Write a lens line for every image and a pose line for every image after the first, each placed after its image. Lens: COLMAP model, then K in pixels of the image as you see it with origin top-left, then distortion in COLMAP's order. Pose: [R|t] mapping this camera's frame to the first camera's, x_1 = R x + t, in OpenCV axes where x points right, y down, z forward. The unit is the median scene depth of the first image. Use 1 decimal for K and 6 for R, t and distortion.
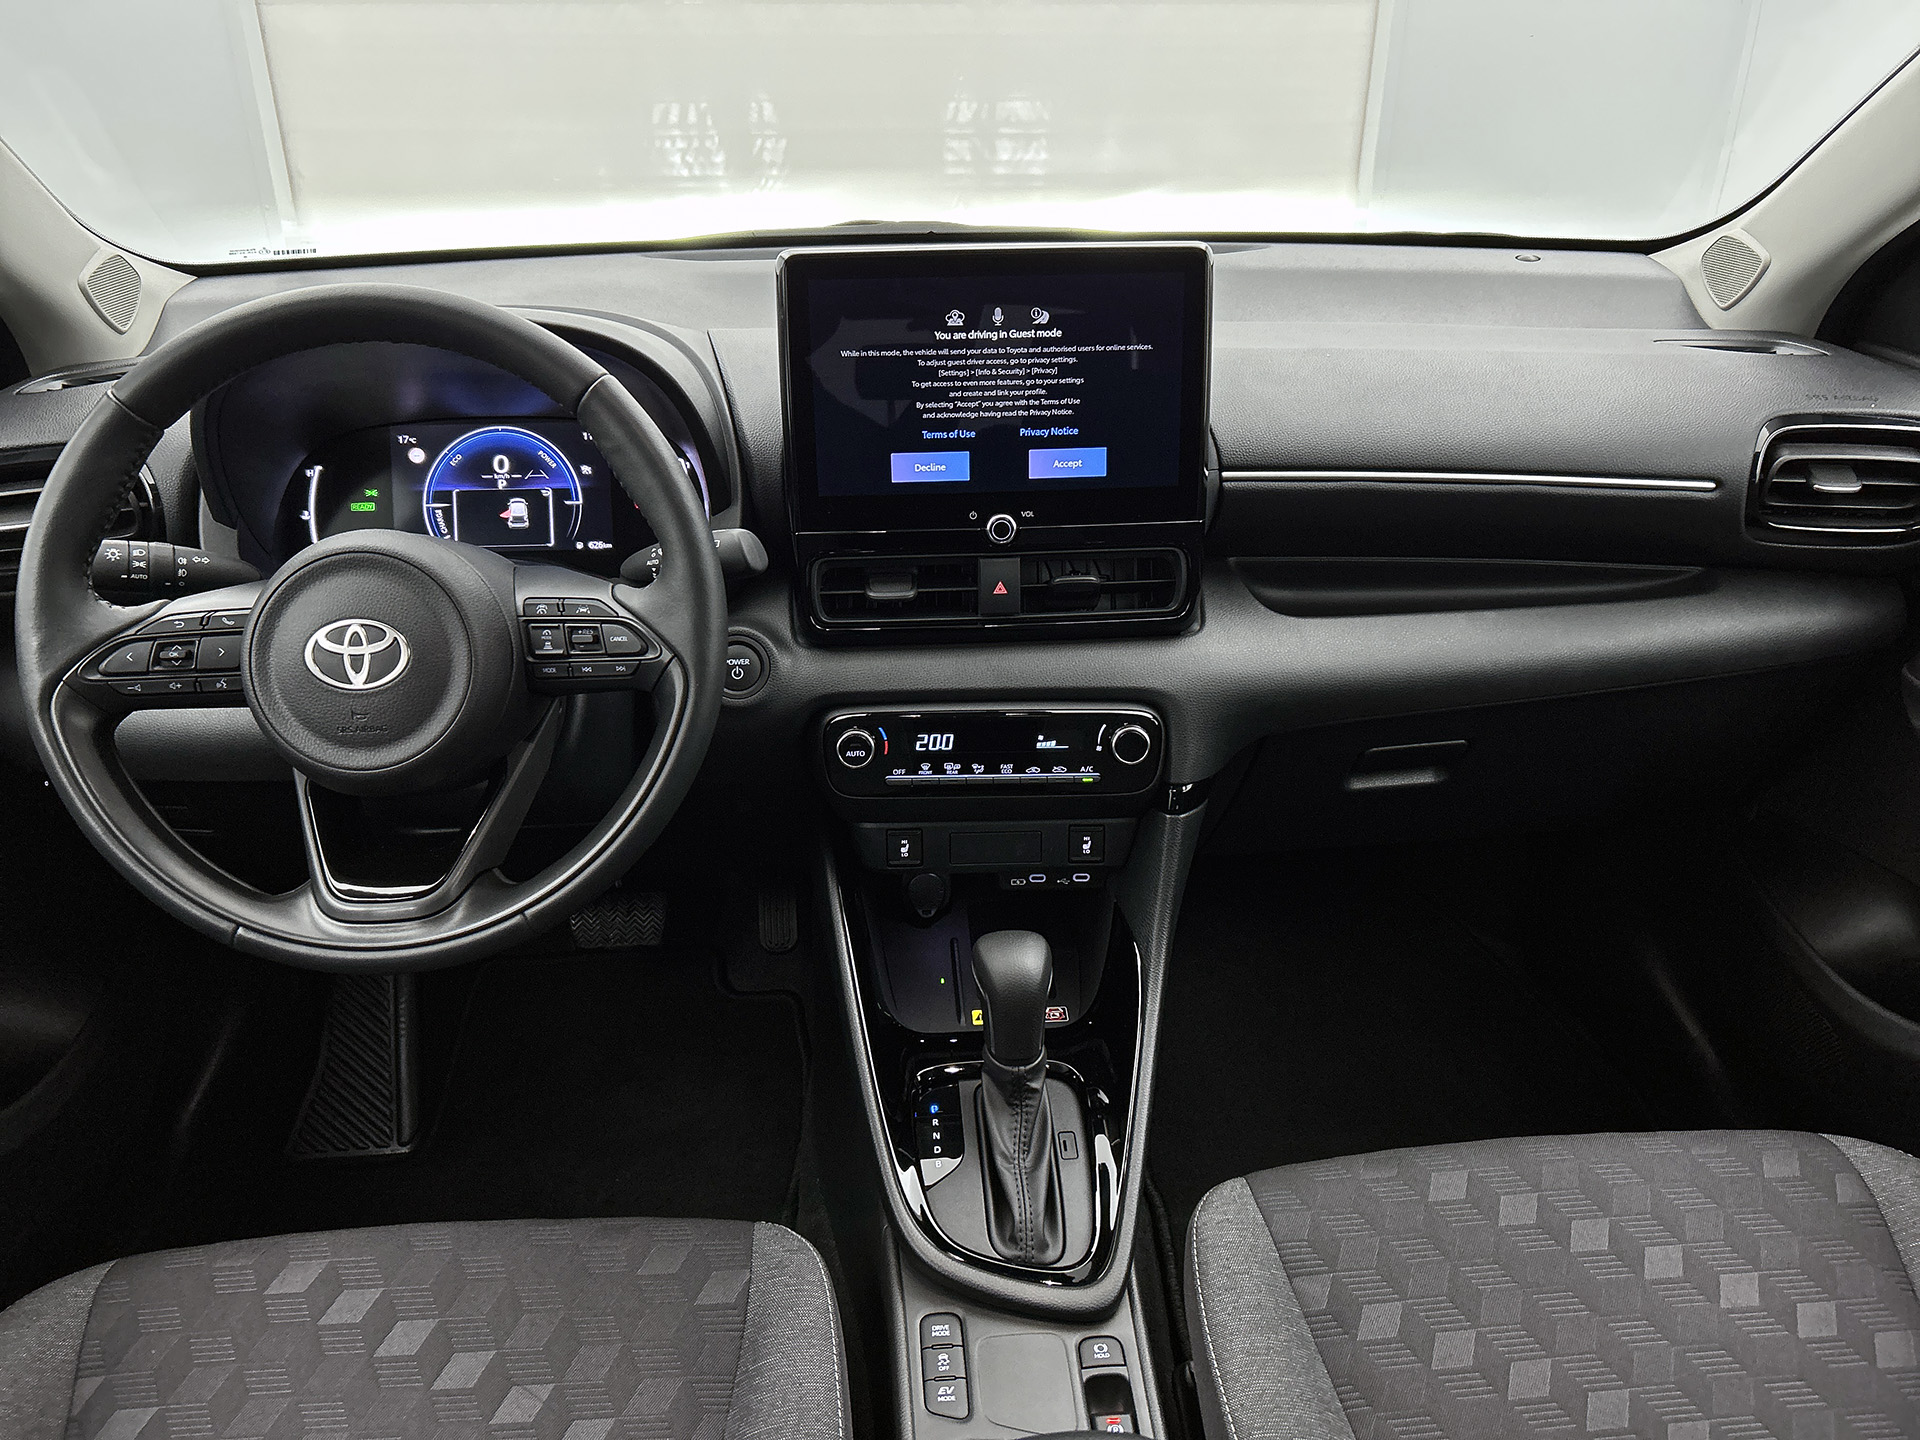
lens RADIAL K [[1475.3, 0, 926.2], [0, 1475.3, 742.7], [0, 0, 1]] dist [0.041870, -0.054353]
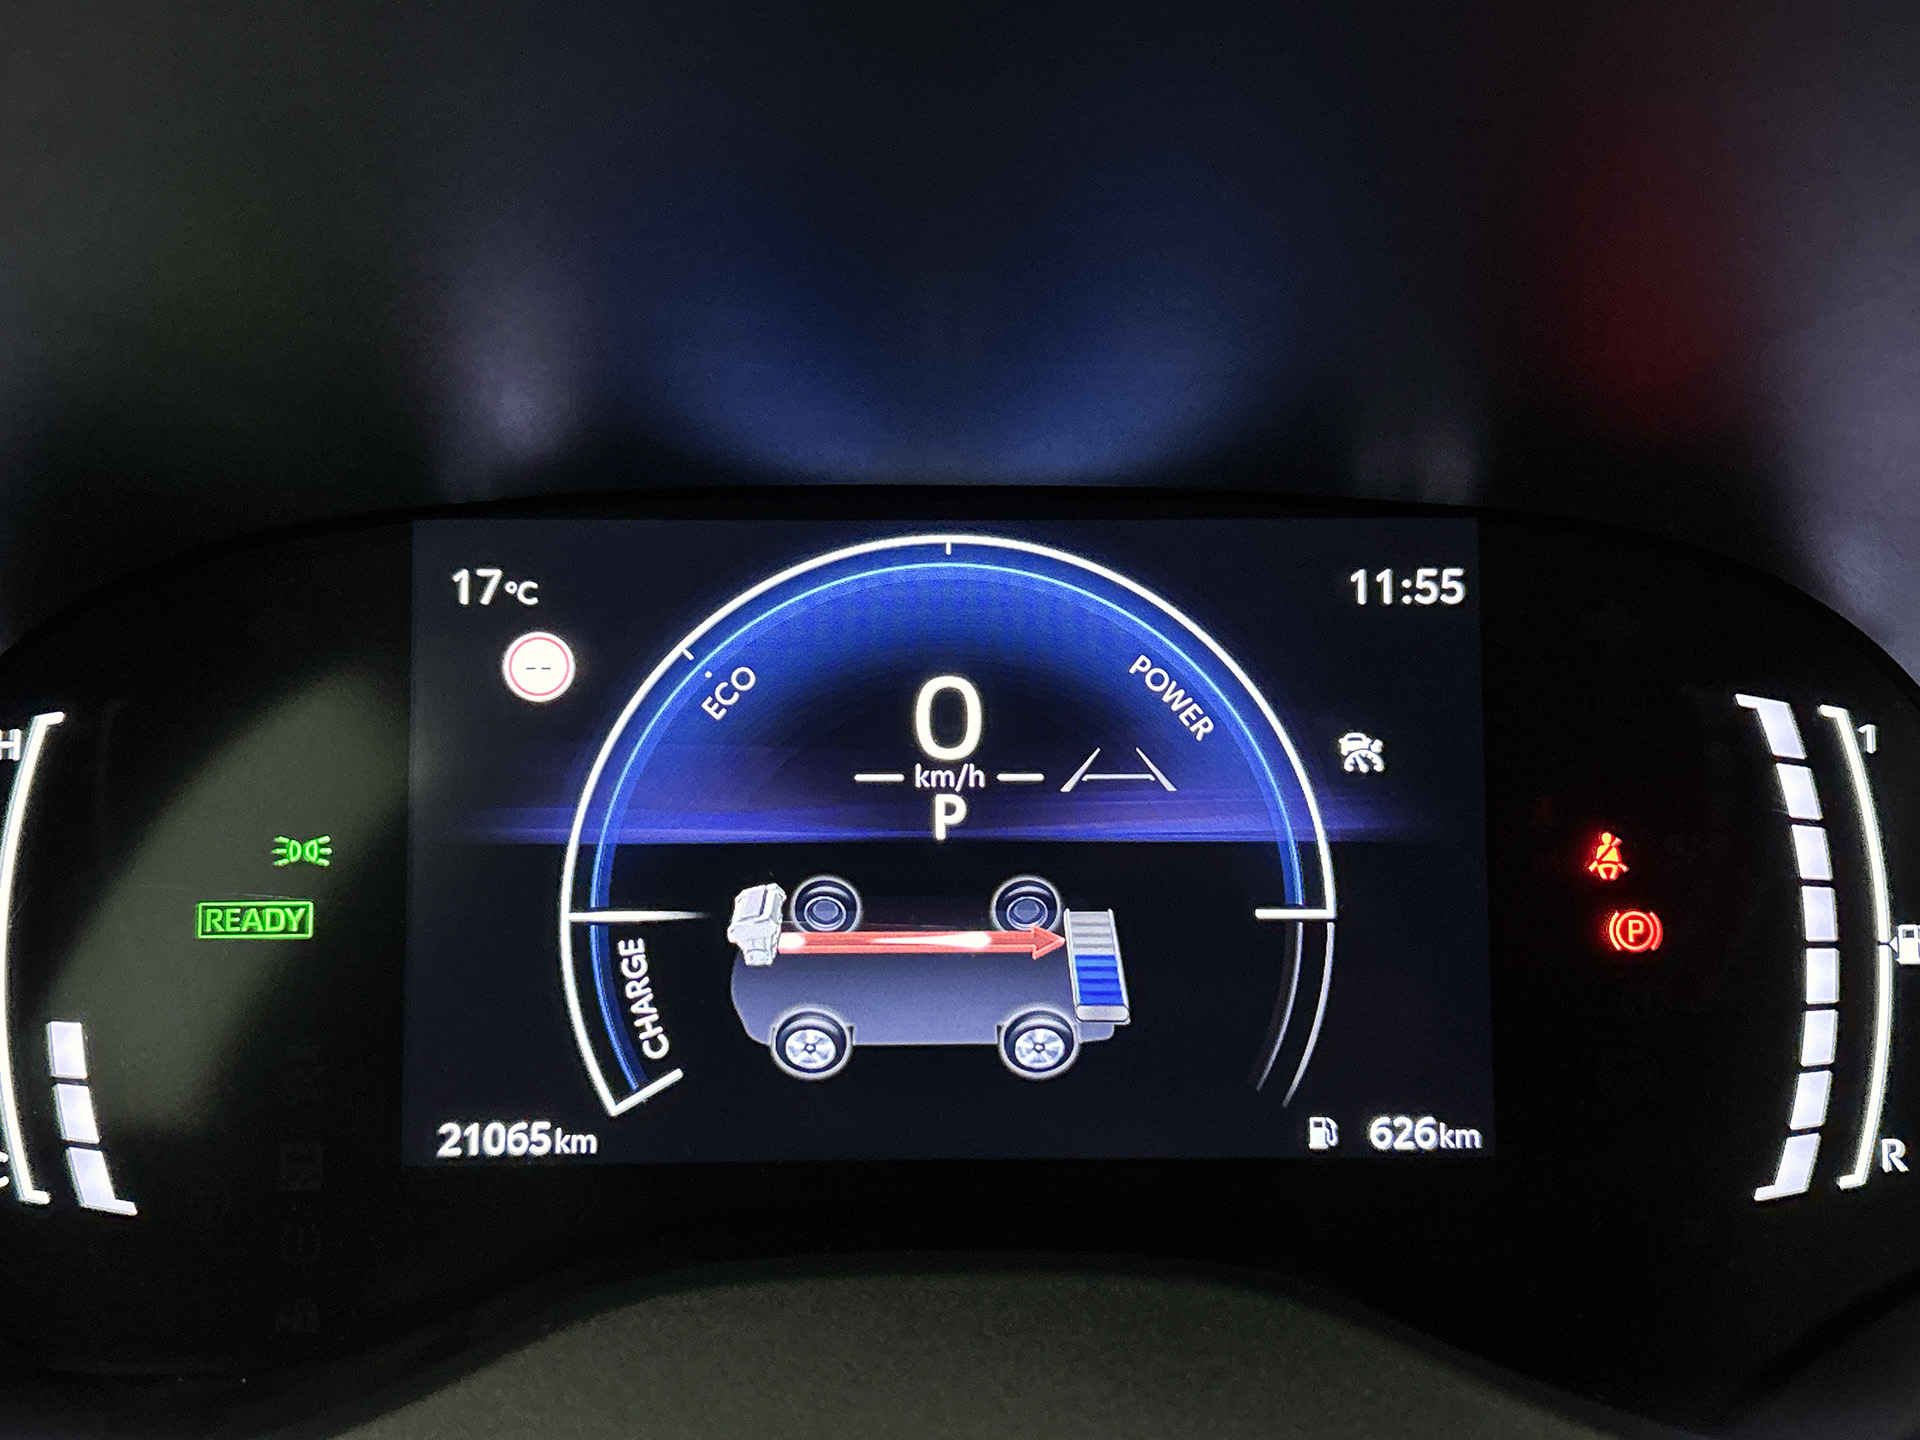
lens RADIAL K [[2140.8, 0, 960.7], [0, 2140.8, 708.3], [0, 0, 1]] dist [0.137236, 0.000000]
pose [[0.999062, 0.028829, -0.032309, -0.306845], [-0.031197, 0.996668, -0.075370, -0.186097], [0.030029, 0.076307, 0.996632, 0.788380]]
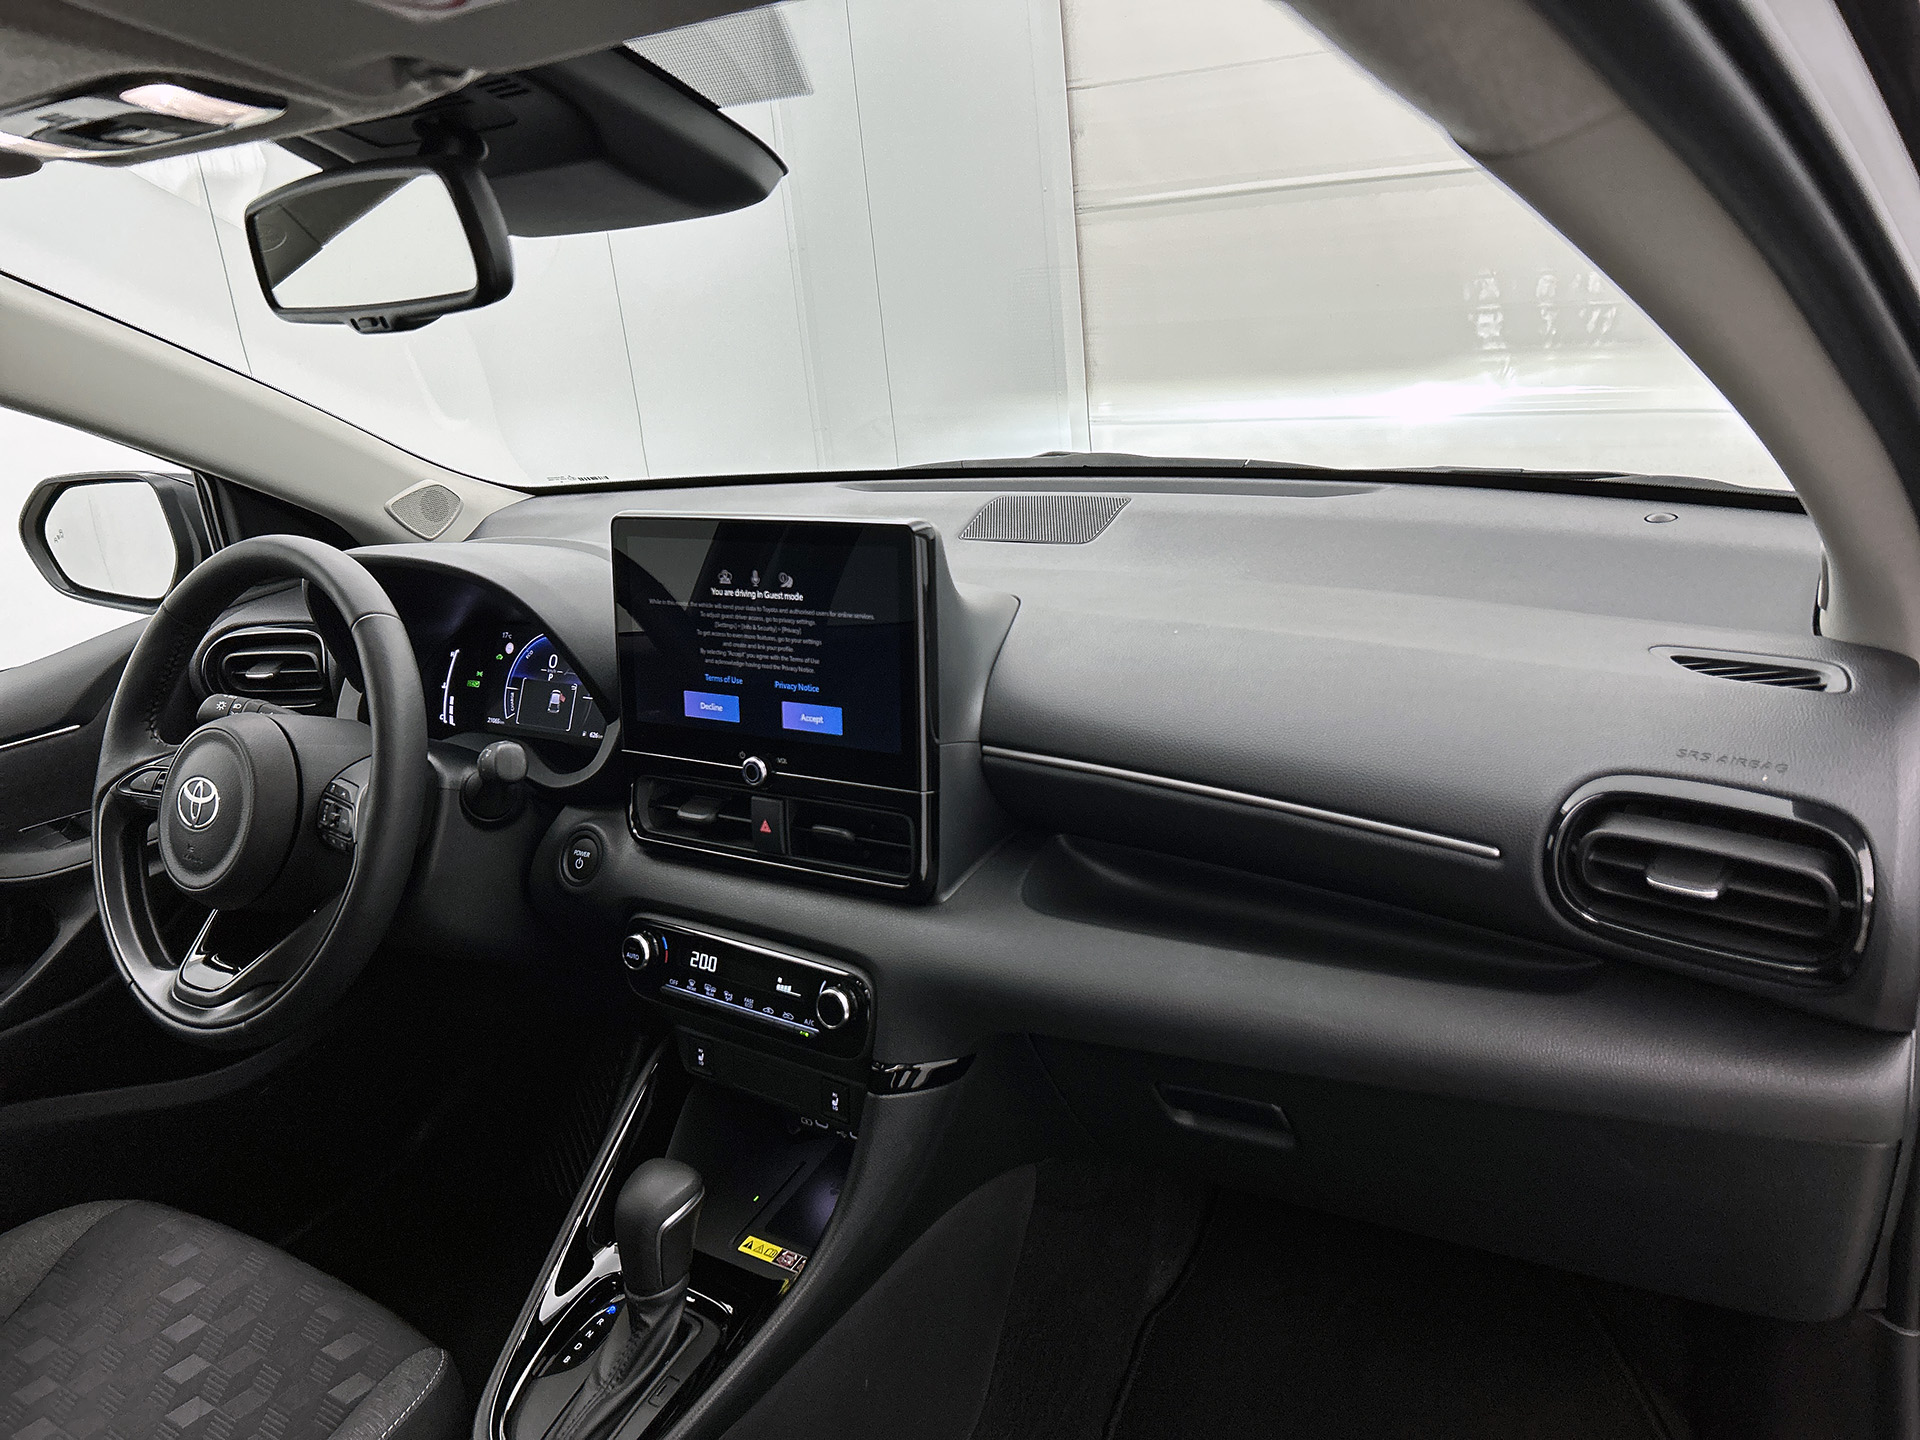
lens RADIAL K [[1475.3, 0, 945.3], [0, 1475.3, 683.6], [0, 0, 1]] dist [0.041870, -0.054353]
pose [[0.792916, 0.107432, -0.599786, 0.792679], [-0.182881, 0.980912, -0.066071, -0.164703], [0.581239, 0.162078, 0.797428, 0.236247]]
